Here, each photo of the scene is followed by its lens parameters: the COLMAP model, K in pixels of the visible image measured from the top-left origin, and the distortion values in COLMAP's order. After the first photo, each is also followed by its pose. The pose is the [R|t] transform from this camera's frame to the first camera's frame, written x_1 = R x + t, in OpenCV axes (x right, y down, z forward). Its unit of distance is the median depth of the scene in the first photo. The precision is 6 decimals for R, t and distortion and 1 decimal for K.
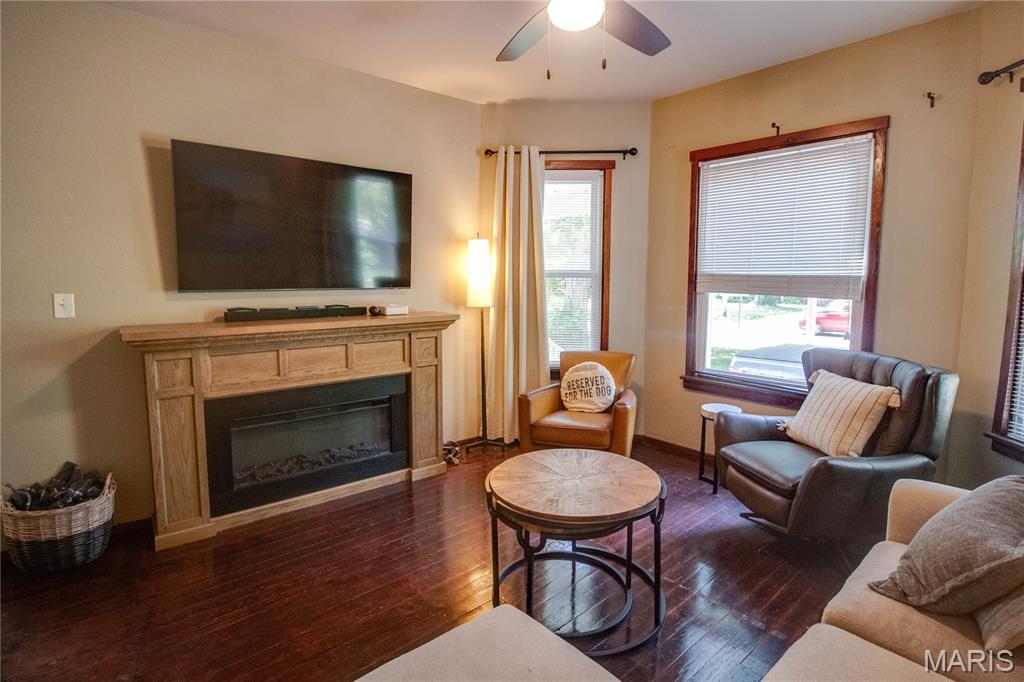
lens RADIAL K [[503.1, 0, 516.2], [0, 503.1, 327.0], [0, 0, 1]] dist [-0.002057, -0.000738]
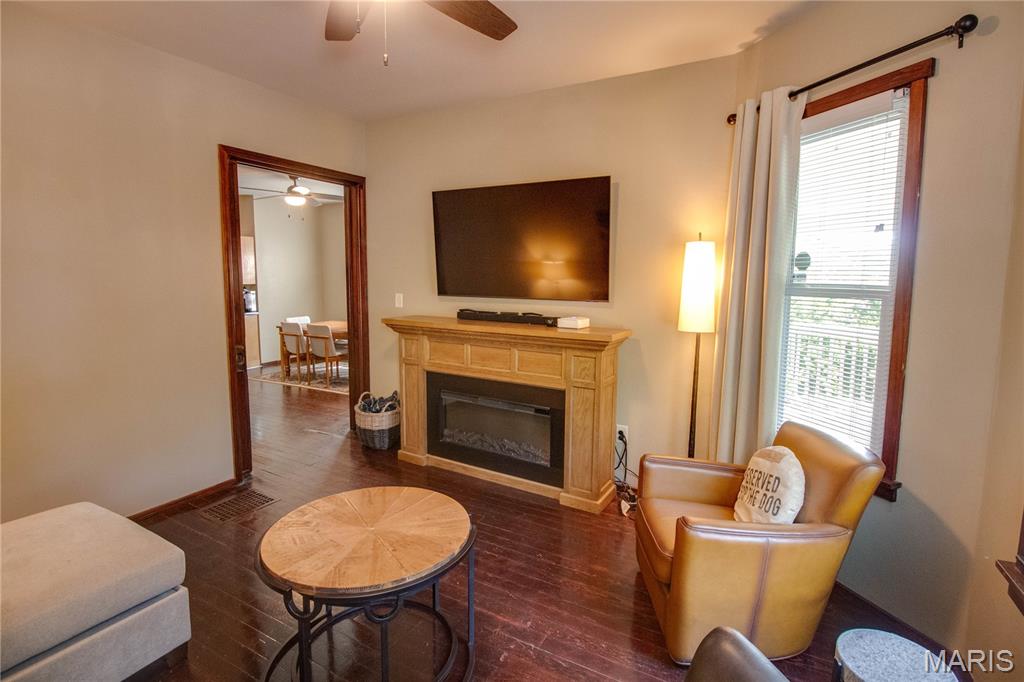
lens RADIAL K [[503.1, 0, 516.2], [0, 503.1, 327.0], [0, 0, 1]] dist [-0.002057, -0.000738]
pose [[0.337769, 0.098479, -0.936063, 0.614441], [-0.107385, 0.992050, 0.065621, -0.077295], [0.935083, 0.078354, 0.345659, 0.560213]]
